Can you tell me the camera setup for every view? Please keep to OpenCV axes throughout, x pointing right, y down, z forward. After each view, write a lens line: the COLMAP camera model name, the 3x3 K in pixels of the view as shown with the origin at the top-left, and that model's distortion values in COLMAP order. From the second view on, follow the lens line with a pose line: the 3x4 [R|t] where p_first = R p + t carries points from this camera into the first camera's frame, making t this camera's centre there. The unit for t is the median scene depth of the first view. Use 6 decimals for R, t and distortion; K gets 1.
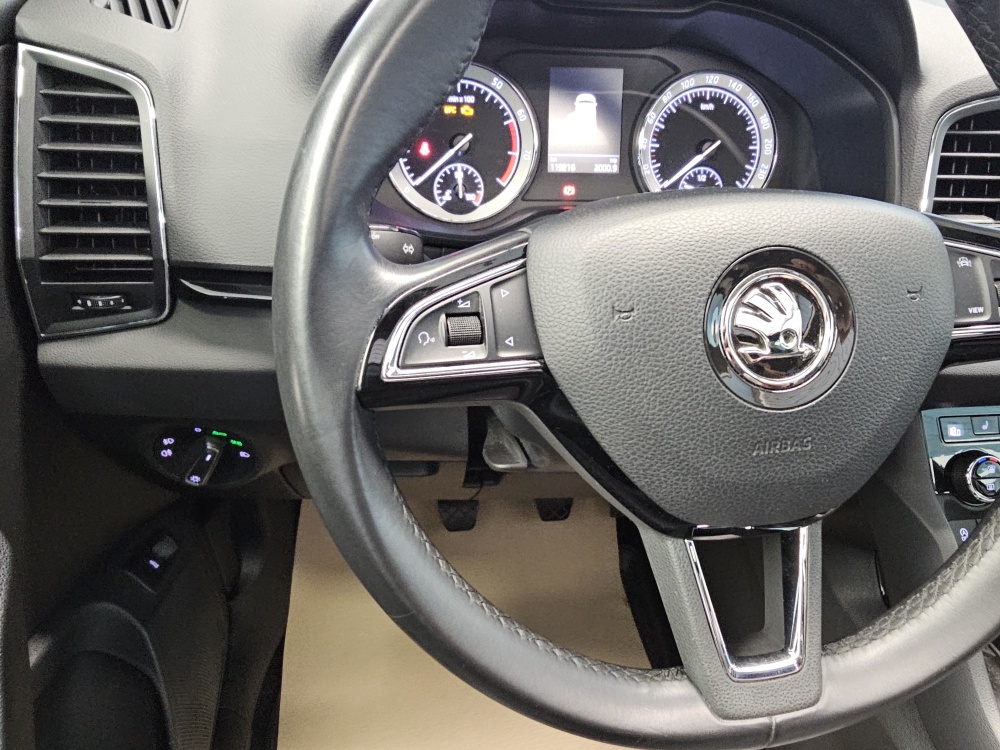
lens RADIAL K [[689.1, 0, 495.0], [0, 689.1, 366.7], [0, 0, 1]] dist [0.000562, 0.000802]
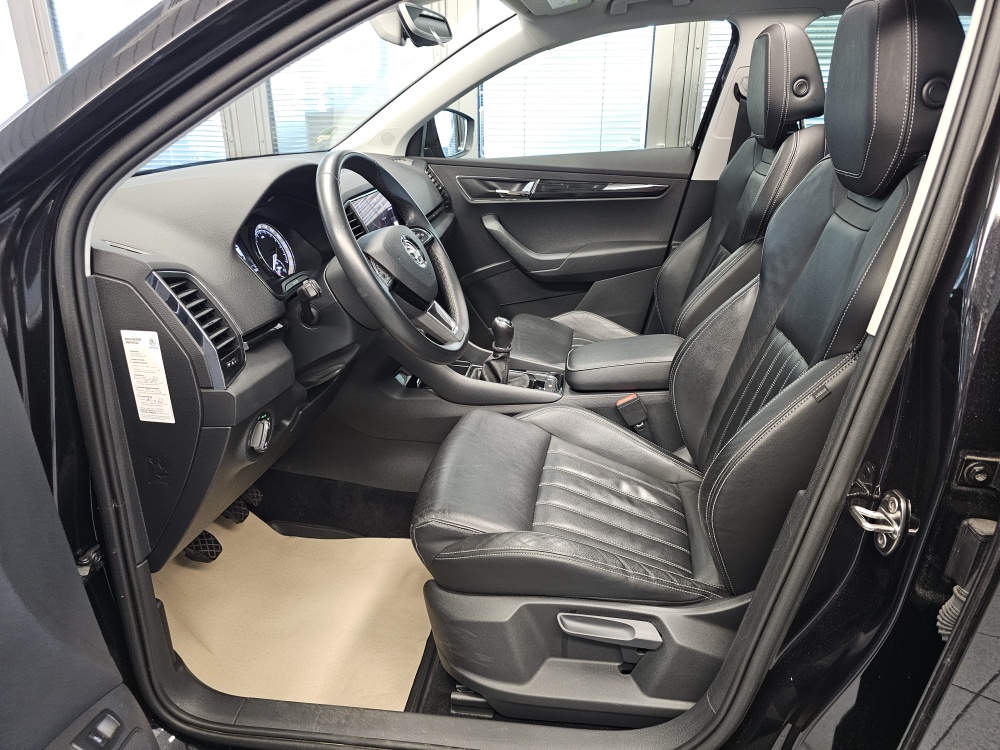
lens RADIAL K [[687.2, 0, 500.0], [0, 687.2, 375.0], [0, 0, 1]] dist [0.039107, 0.001586]
pose [[0.271044, -0.424576, 0.863870, -1.830791], [0.591604, 0.781426, 0.198438, 0.006925], [-0.759302, 0.457283, 0.462981, -0.538243]]
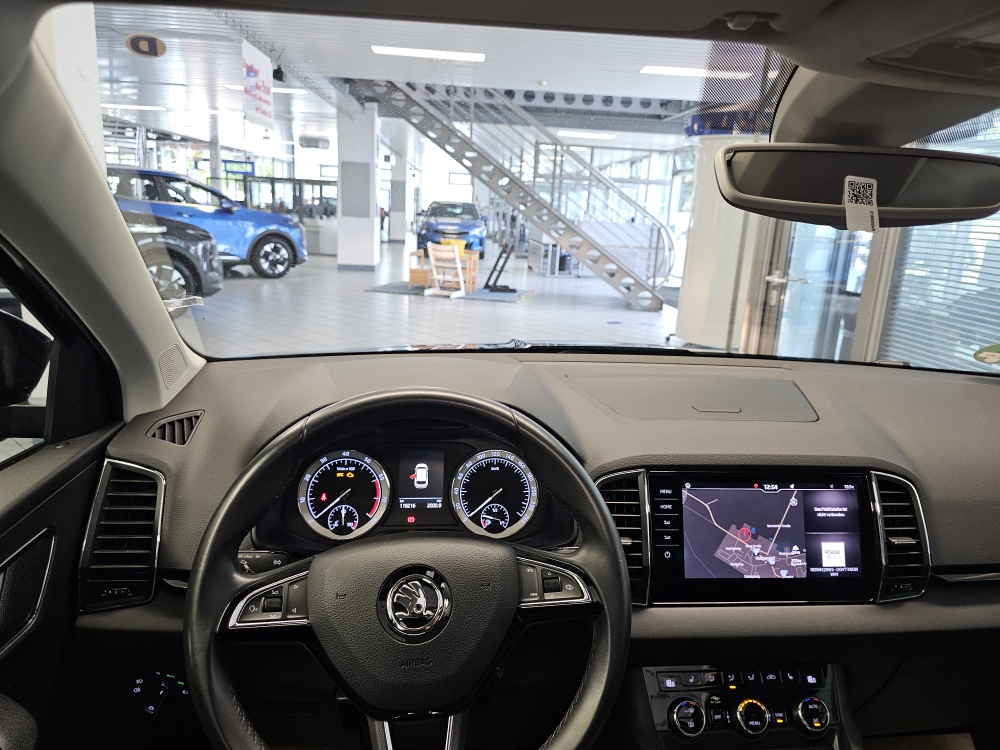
lens RADIAL K [[679.5, 0, 502.8], [0, 679.5, 366.7], [0, 0, 1]] dist [0.063884, -0.076669]
pose [[0.998943, -0.014602, -0.043583, 0.426696], [-0.003844, 0.918337, -0.395780, 0.061002], [0.045804, 0.395529, 0.917311, -0.683213]]
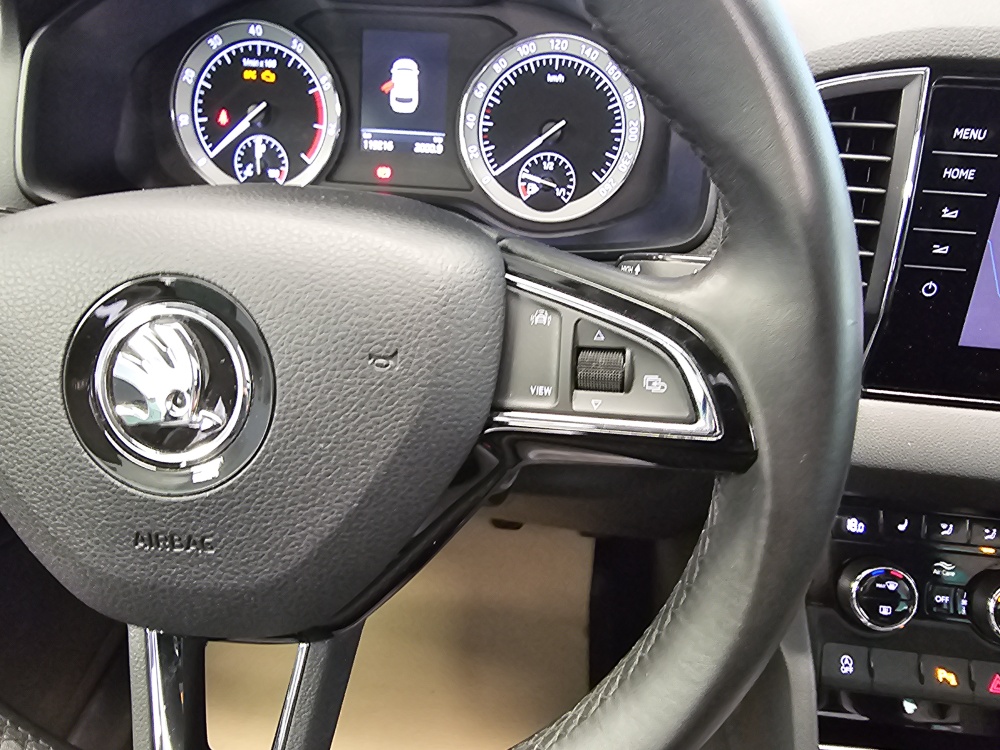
lens RADIAL K [[686.0, 0, 481.5], [0, 686.0, 351.4], [0, 0, 1]] dist [0.001272, -0.000395]
pose [[0.962506, 0.119949, -0.243300, 0.484548], [-0.113309, 0.992707, 0.041157, -0.085362], [0.246462, -0.012046, 0.969078, 0.201524]]
